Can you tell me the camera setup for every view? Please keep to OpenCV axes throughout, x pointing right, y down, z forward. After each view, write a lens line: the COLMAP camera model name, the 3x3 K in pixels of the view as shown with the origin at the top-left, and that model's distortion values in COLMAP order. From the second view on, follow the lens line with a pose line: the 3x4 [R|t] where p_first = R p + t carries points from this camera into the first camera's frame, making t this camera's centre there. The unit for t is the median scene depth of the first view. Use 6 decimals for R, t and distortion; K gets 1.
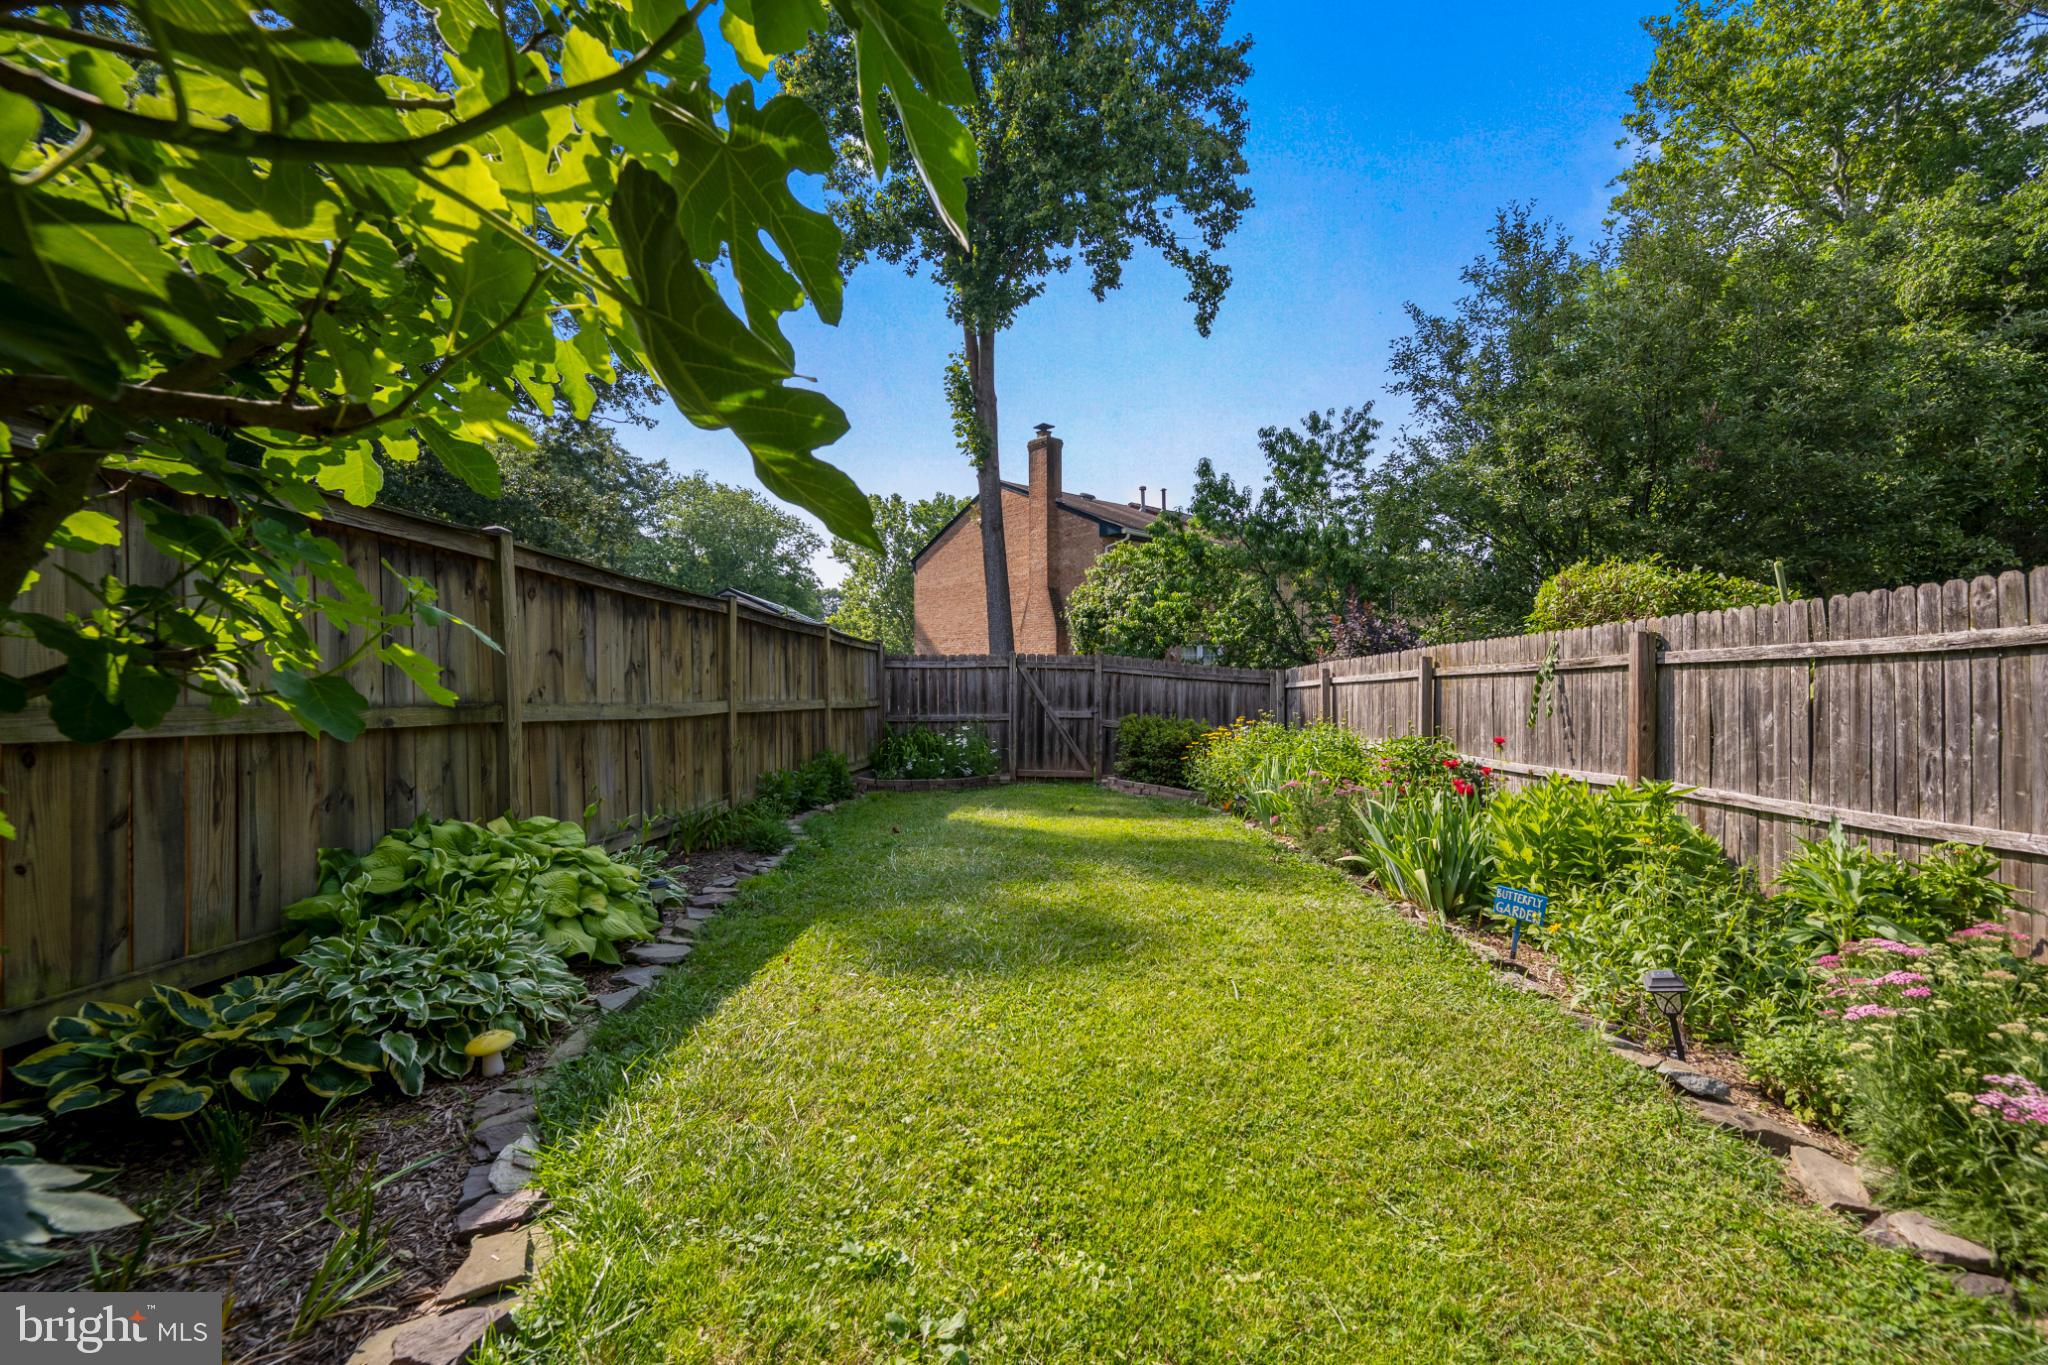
lens RADIAL K [[771.6, 0, 1026.8], [0, 771.6, 684.3], [0, 0, 1]] dist [-0.001226, -0.000038]
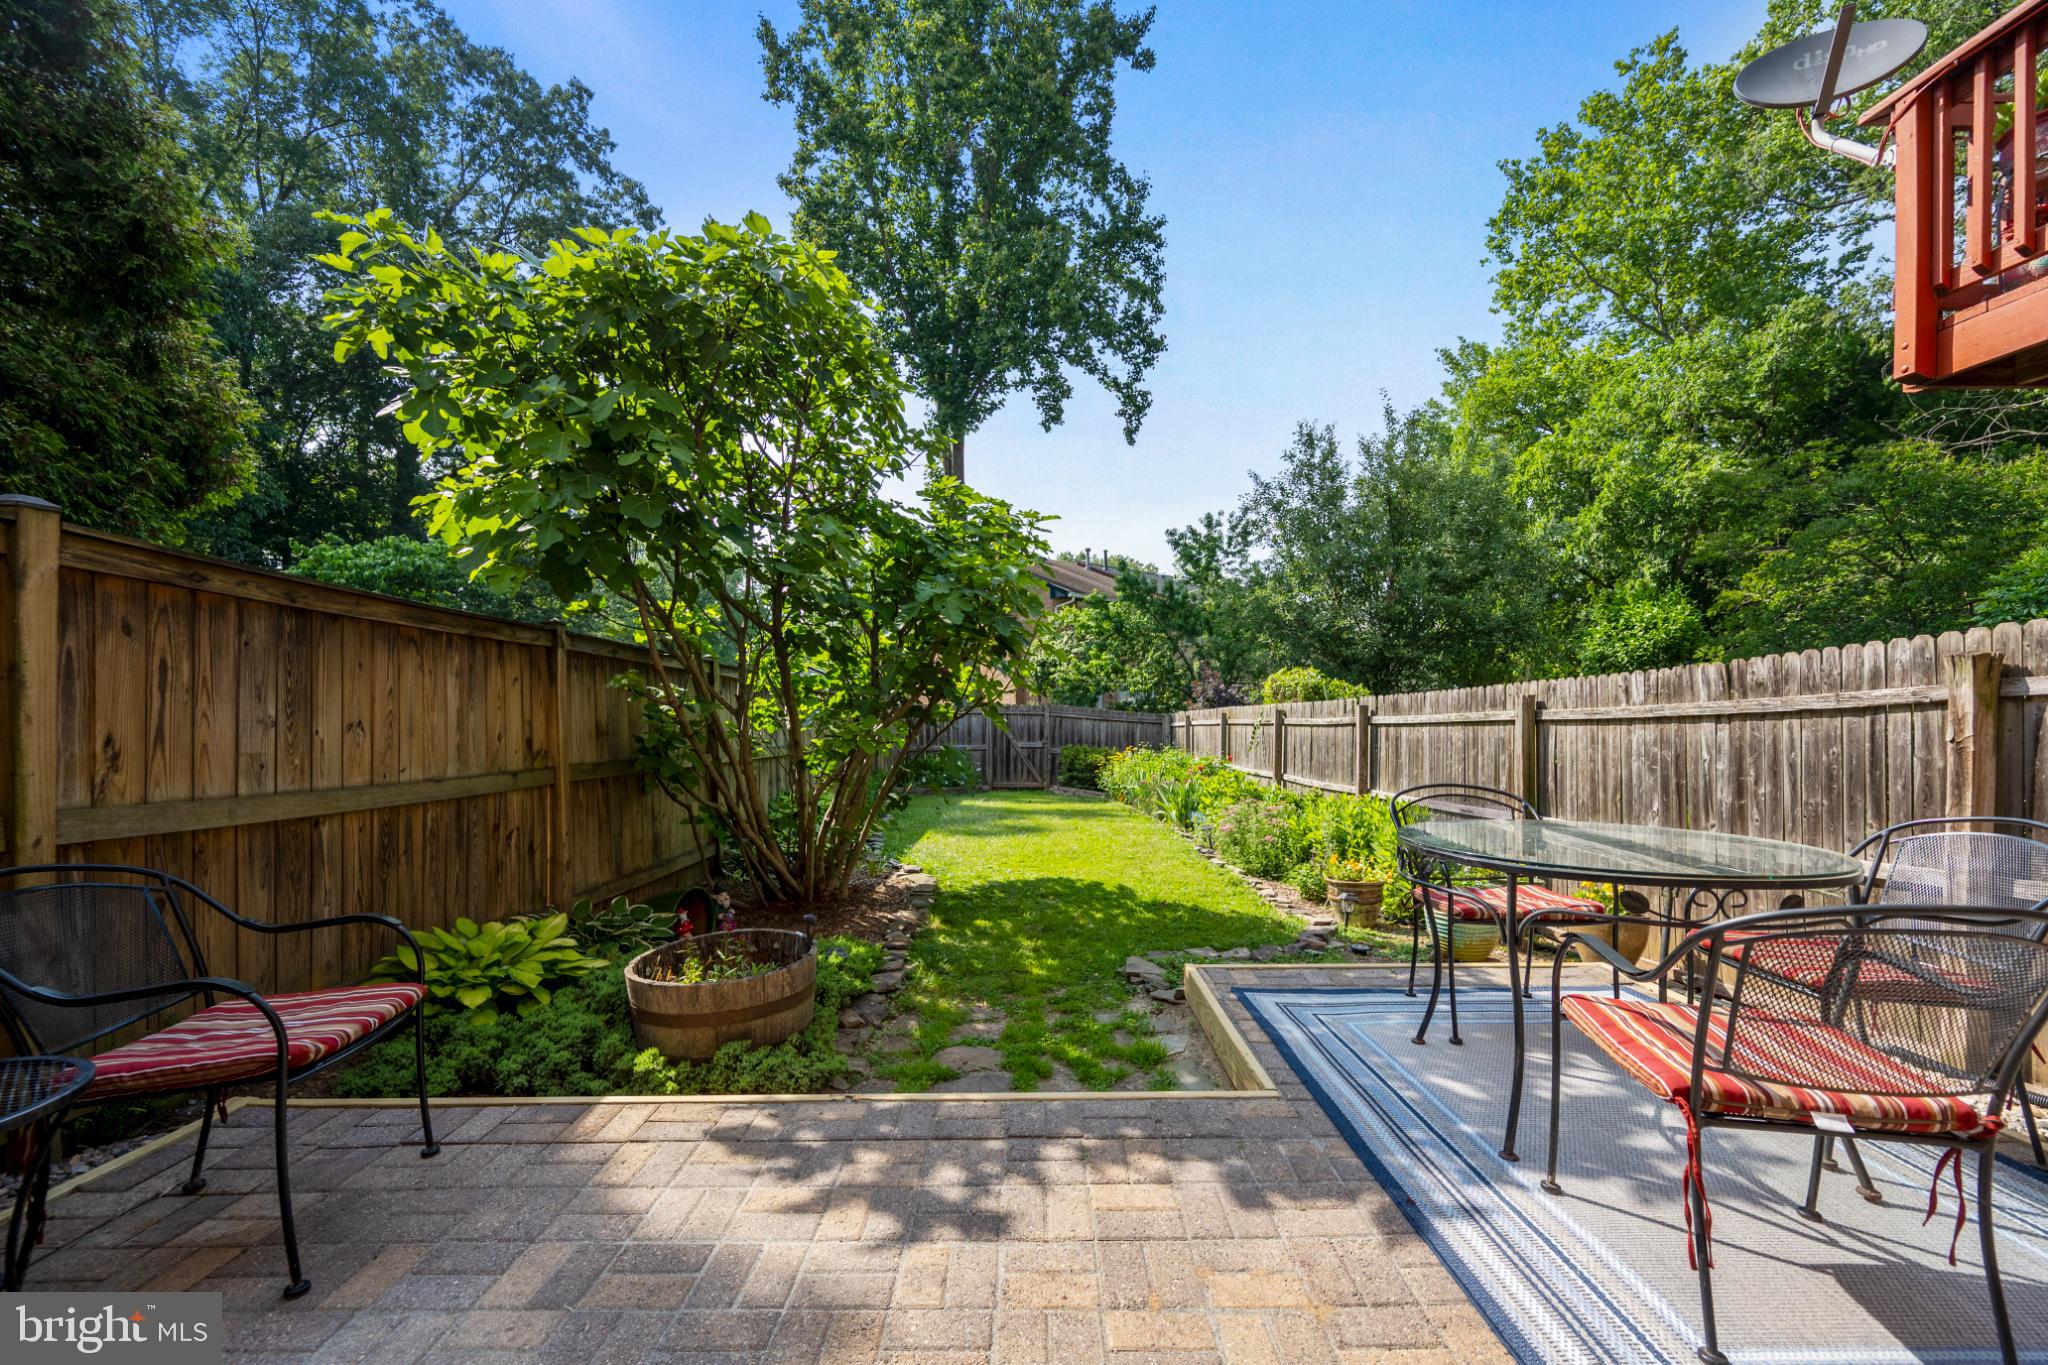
lens RADIAL K [[771.6, 0, 1028.5], [0, 771.6, 701.8], [0, 0, 1]] dist [-0.001226, -0.000038]
pose [[0.998226, -0.004732, 0.059356, -0.016839], [0.005460, 0.999912, -0.012110, -0.014403], [-0.059293, 0.012413, 0.998163, -0.272257]]
